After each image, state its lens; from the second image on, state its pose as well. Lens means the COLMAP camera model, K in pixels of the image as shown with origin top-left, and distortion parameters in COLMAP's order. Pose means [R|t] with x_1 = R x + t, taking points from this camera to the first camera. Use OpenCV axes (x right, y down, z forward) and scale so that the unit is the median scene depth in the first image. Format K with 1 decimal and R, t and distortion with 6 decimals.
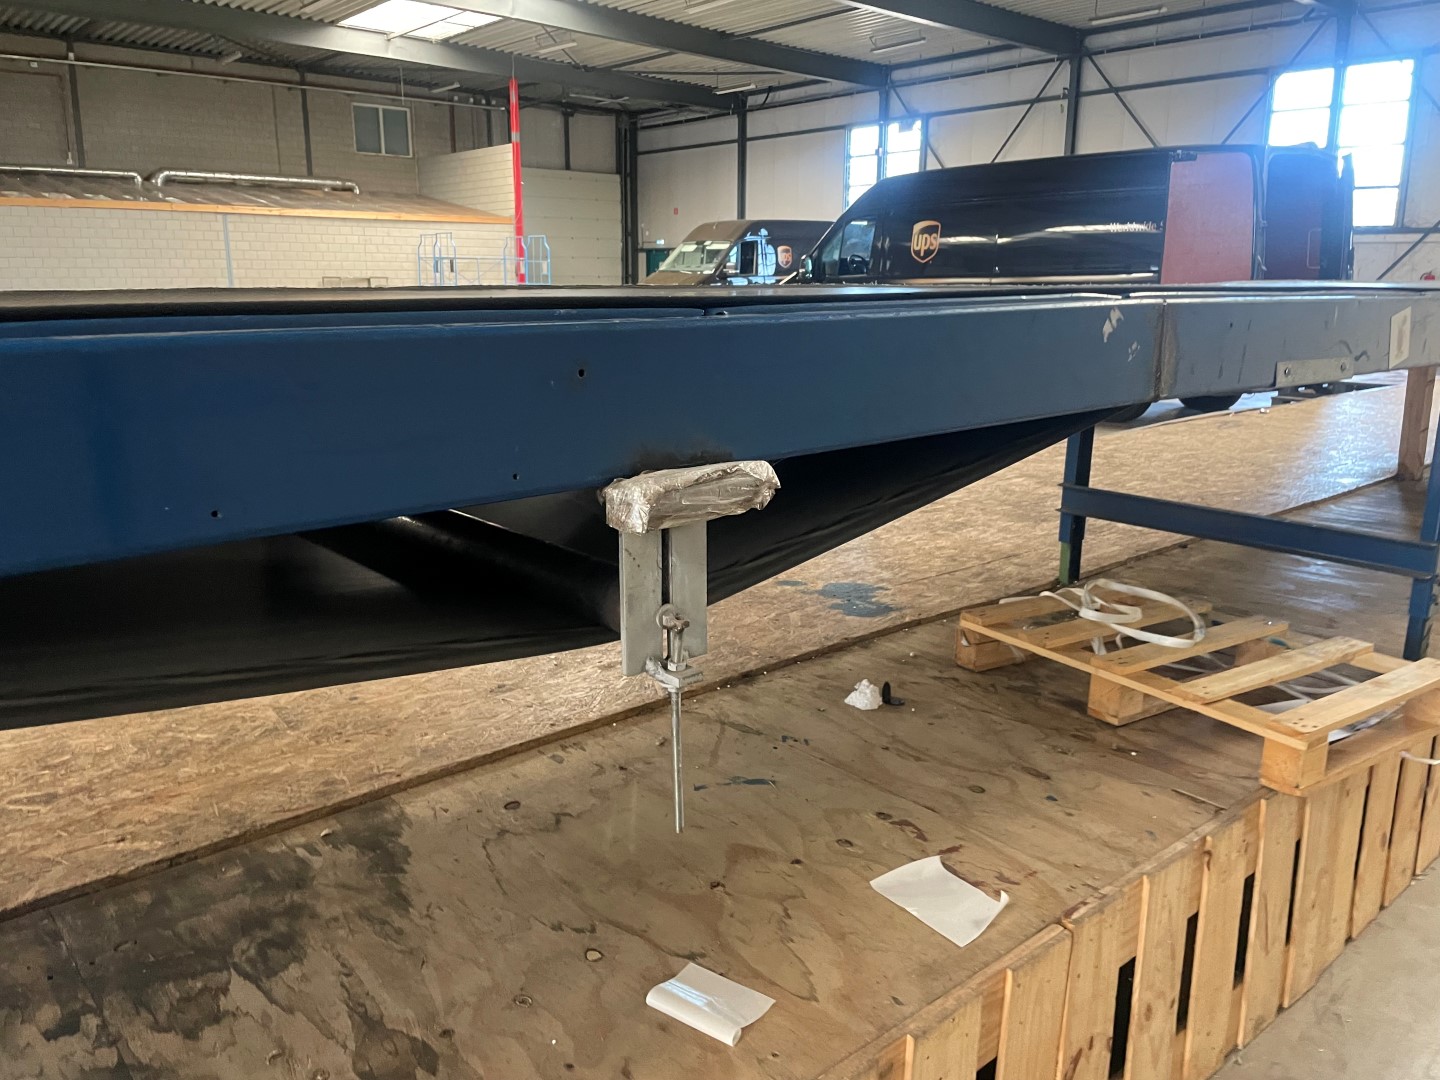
lens RADIAL K [[1099.9, 0, 719.5], [0, 1099.9, 537.7], [0, 0, 1]] dist [0.005015, -0.005791]
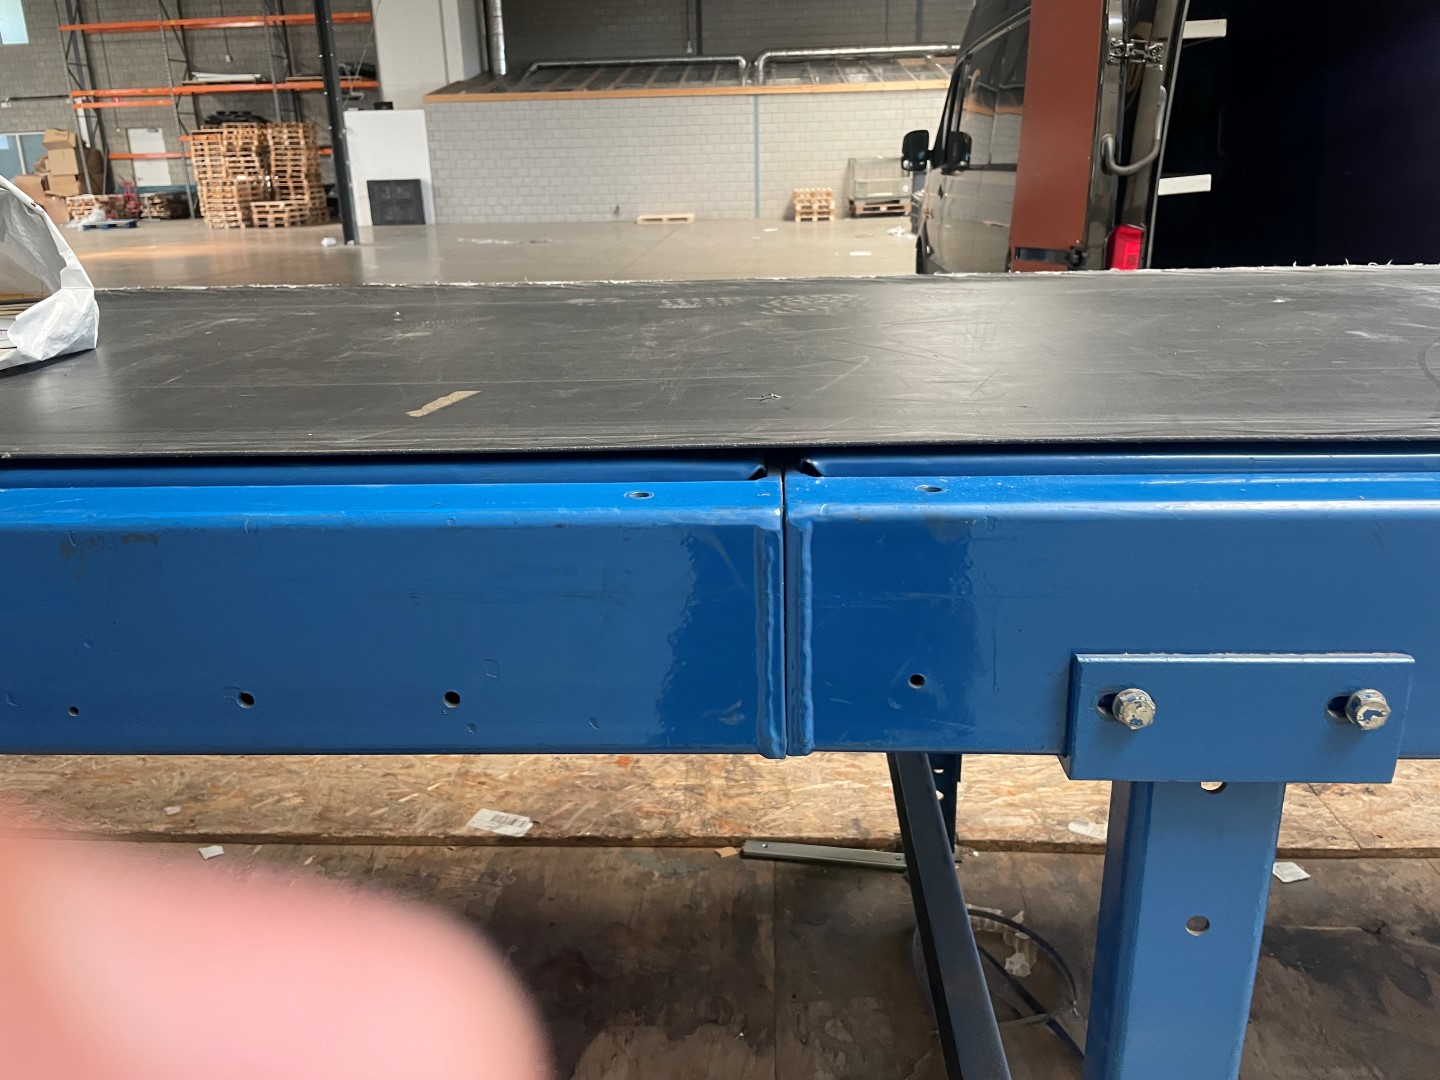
lens RADIAL K [[1099.9, 0, 718.7], [0, 1099.9, 539.0], [0, 0, 1]] dist [0.005015, -0.005791]
pose [[0.721848, 0.208290, -0.659962, 0.236656], [-0.131205, 0.977526, 0.165008, -0.058480], [0.679500, -0.032520, 0.732954, 0.221268]]
